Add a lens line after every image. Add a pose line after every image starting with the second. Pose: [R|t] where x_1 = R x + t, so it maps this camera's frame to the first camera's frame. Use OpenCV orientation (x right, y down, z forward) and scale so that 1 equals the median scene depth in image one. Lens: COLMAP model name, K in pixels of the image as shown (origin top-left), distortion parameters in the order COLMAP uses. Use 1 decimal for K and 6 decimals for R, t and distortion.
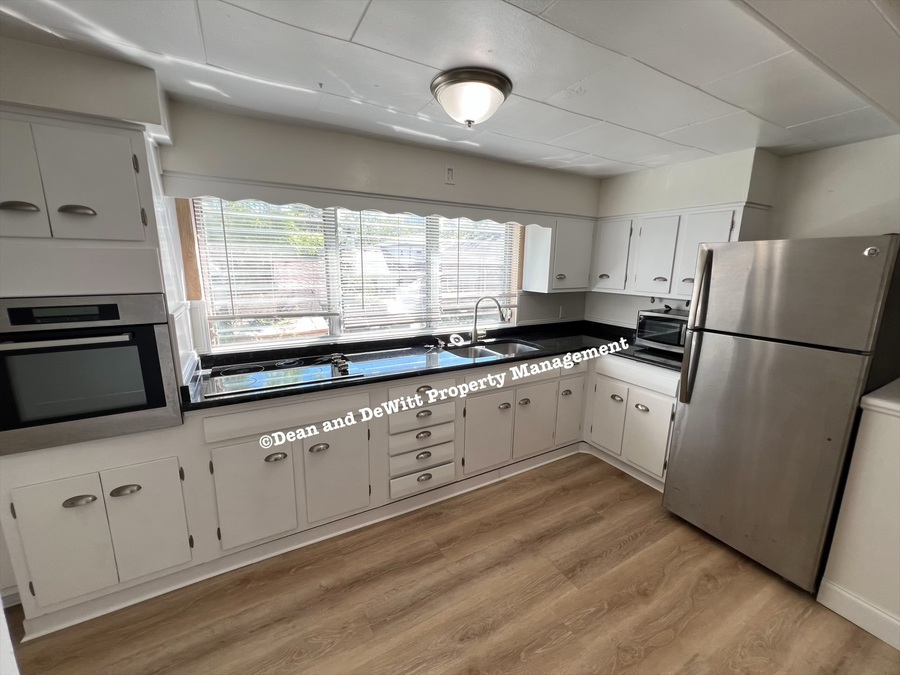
lens RADIAL K [[361.4, 0, 447.8], [0, 361.4, 335.3], [0, 0, 1]] dist [-0.000941, 0.000858]
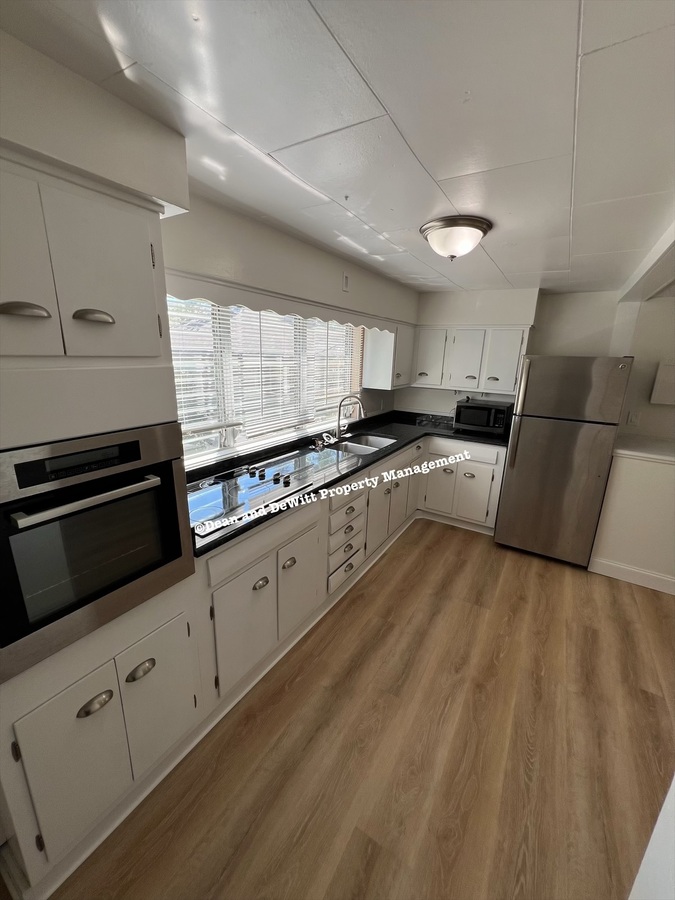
lens RADIAL K [[361.4, 0, 340.7], [0, 361.4, 448.1], [0, 0, 1]] dist [-0.000941, 0.000858]
pose [[0.871967, -0.111801, 0.476629, -0.651636], [0.076108, 0.992695, 0.093618, -0.078552], [-0.483614, -0.045357, 0.874106, 0.084143]]
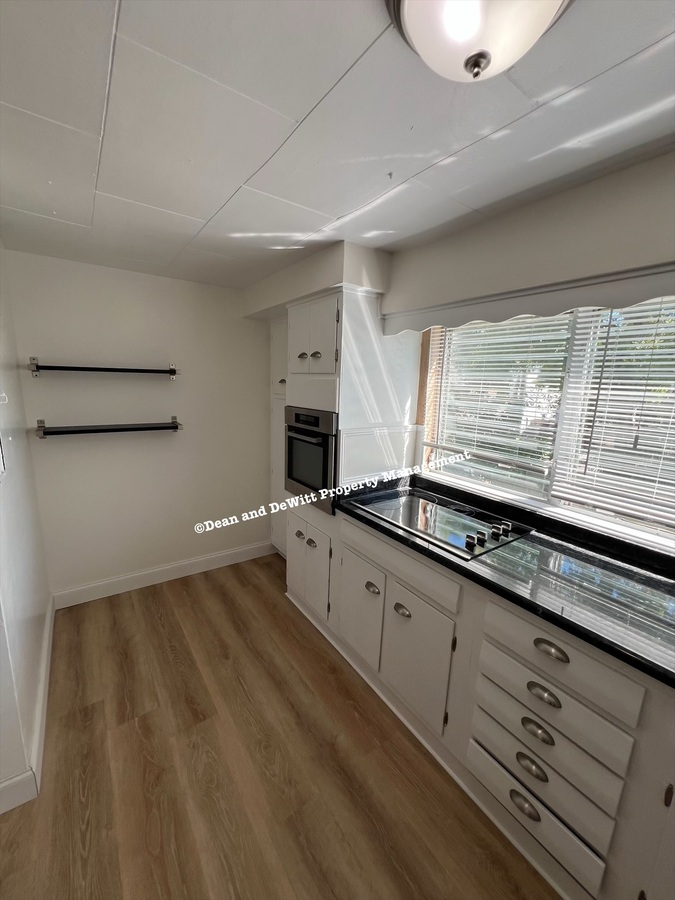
lens RADIAL K [[361.4, 0, 340.7], [0, 361.4, 448.1], [0, 0, 1]] dist [-0.000941, 0.000858]
pose [[0.110087, 0.175061, -0.978384, 0.381663], [-0.223719, 0.963471, 0.147220, -0.143350], [0.968416, 0.202676, 0.145230, 0.643928]]
